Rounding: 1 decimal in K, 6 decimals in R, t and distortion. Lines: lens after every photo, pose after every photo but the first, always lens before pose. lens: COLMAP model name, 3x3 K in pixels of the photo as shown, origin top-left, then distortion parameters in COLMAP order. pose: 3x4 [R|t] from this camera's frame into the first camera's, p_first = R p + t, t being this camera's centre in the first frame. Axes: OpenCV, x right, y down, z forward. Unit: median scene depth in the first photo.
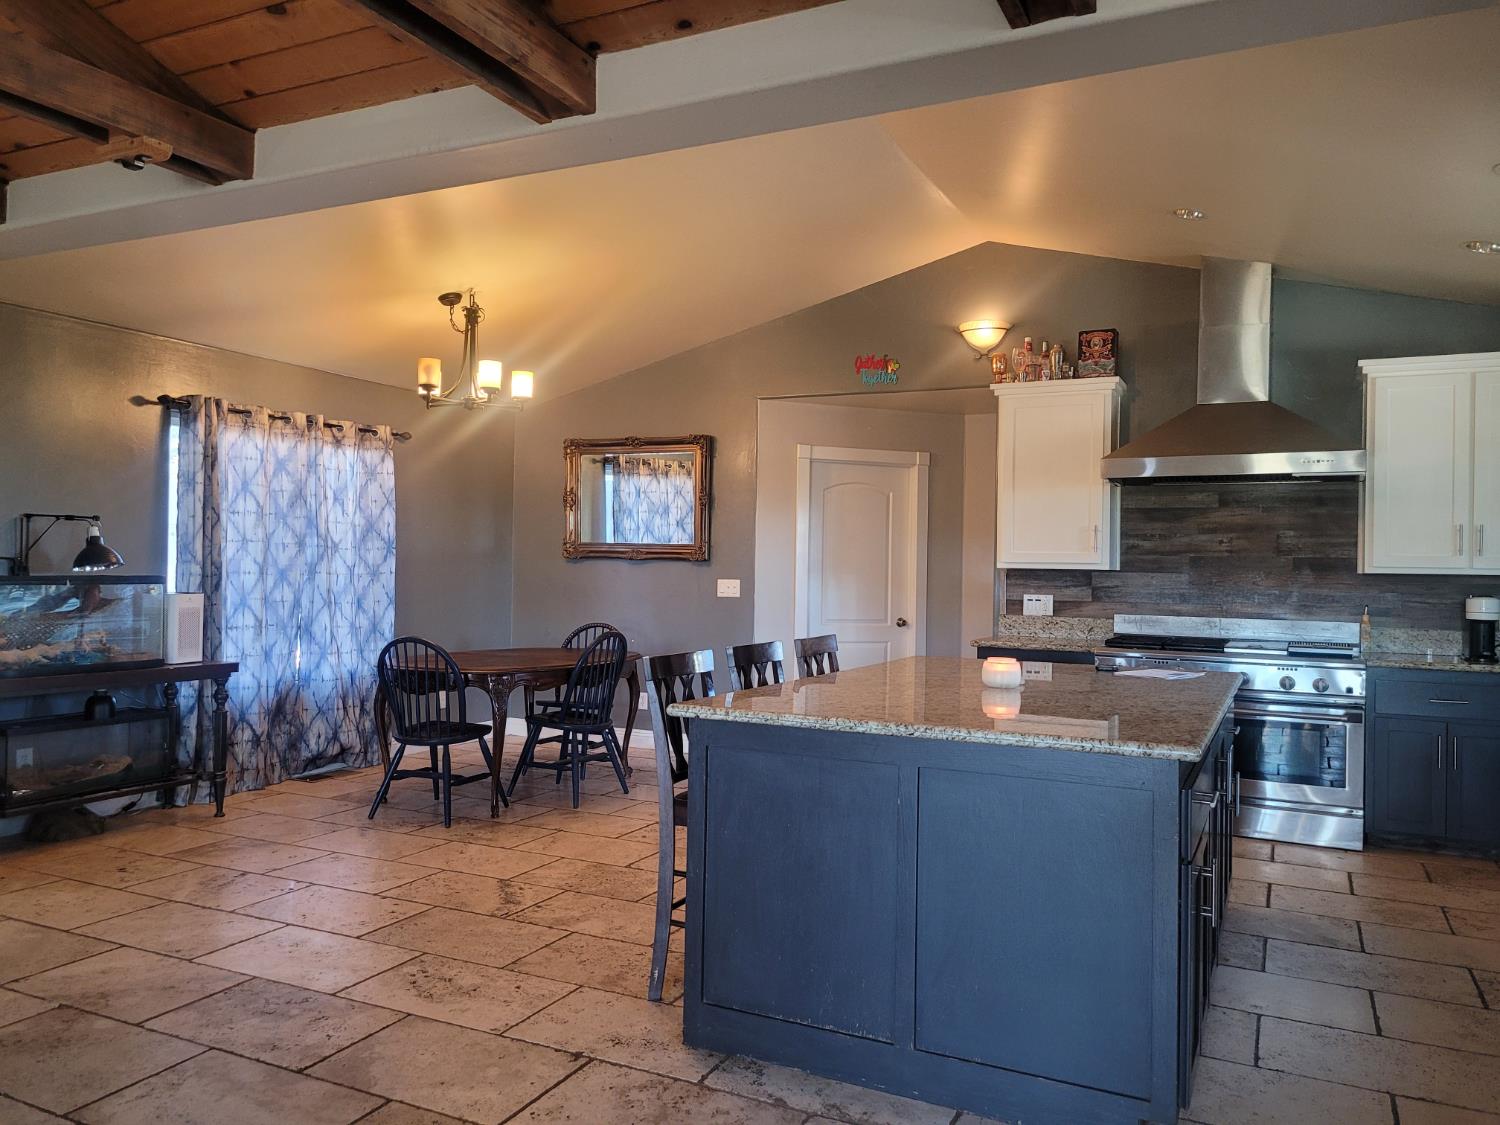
lens RADIAL K [[1126.9, 0, 735.2], [0, 1126.9, 567.9], [0, 0, 1]] dist [0.048835, -0.032452]
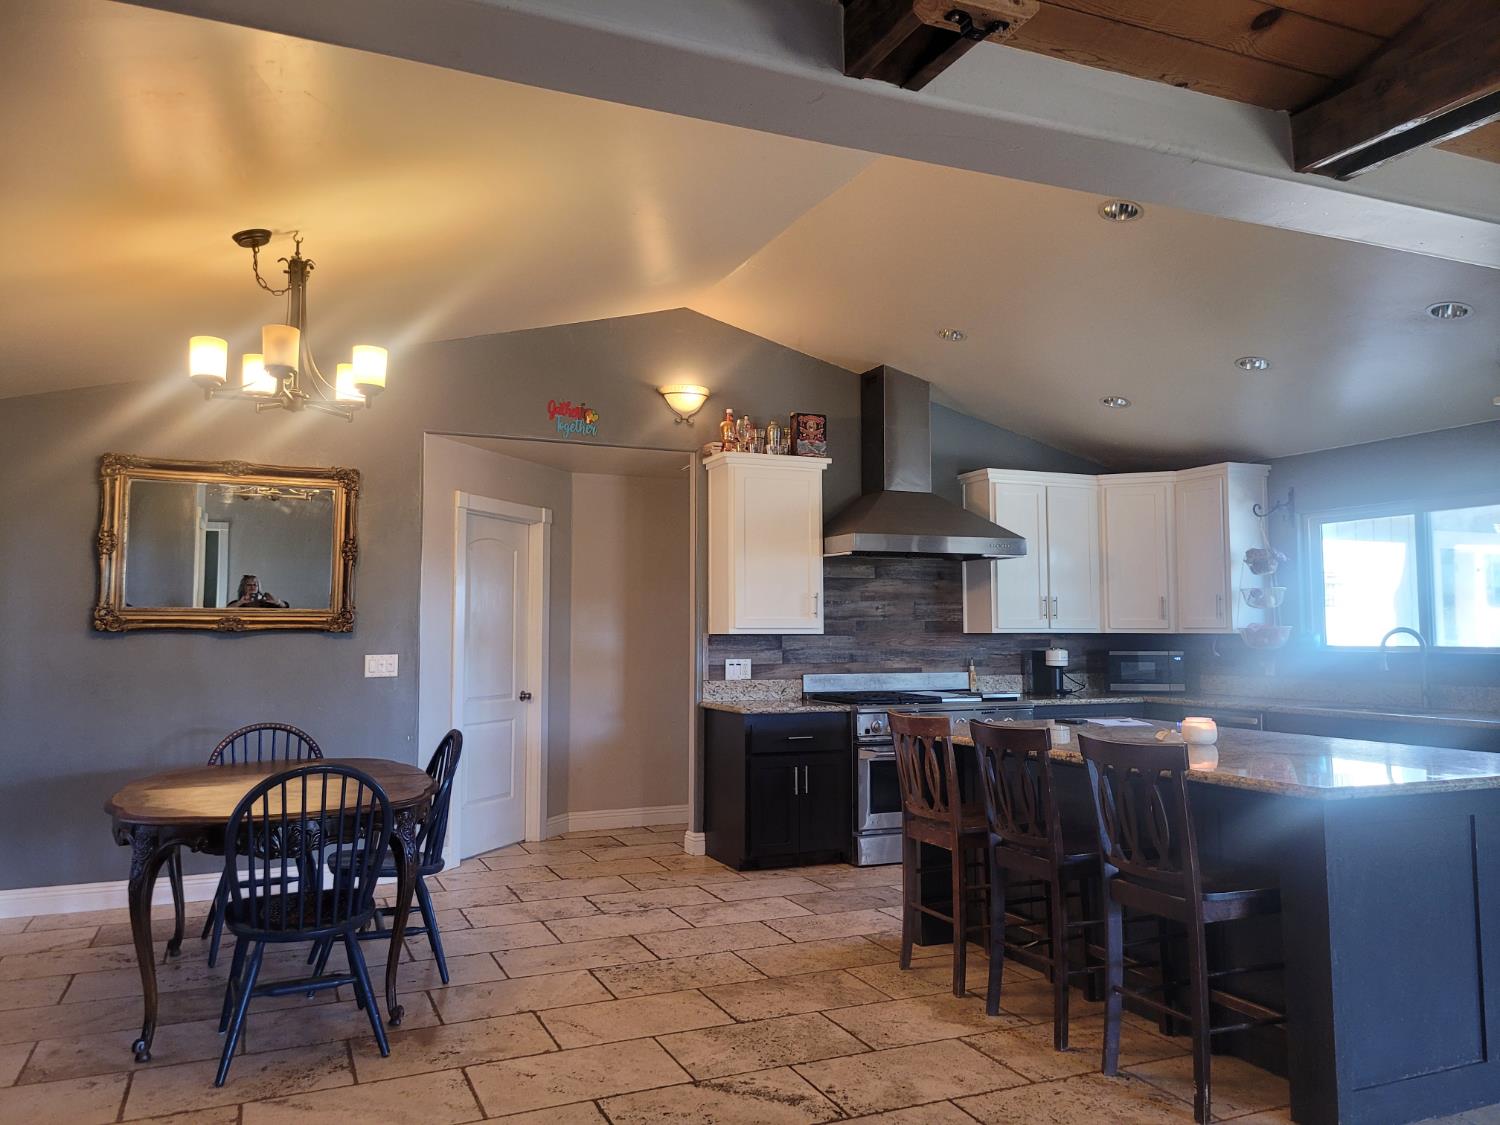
lens RADIAL K [[1126.9, 0, 747.2], [0, 1126.9, 556.2], [0, 0, 1]] dist [0.048835, -0.032452]
pose [[0.640566, 0.033178, 0.767186, -0.544609], [0.012300, 0.998495, -0.053451, -0.015688], [-0.767804, 0.043676, 0.639194, 0.357569]]
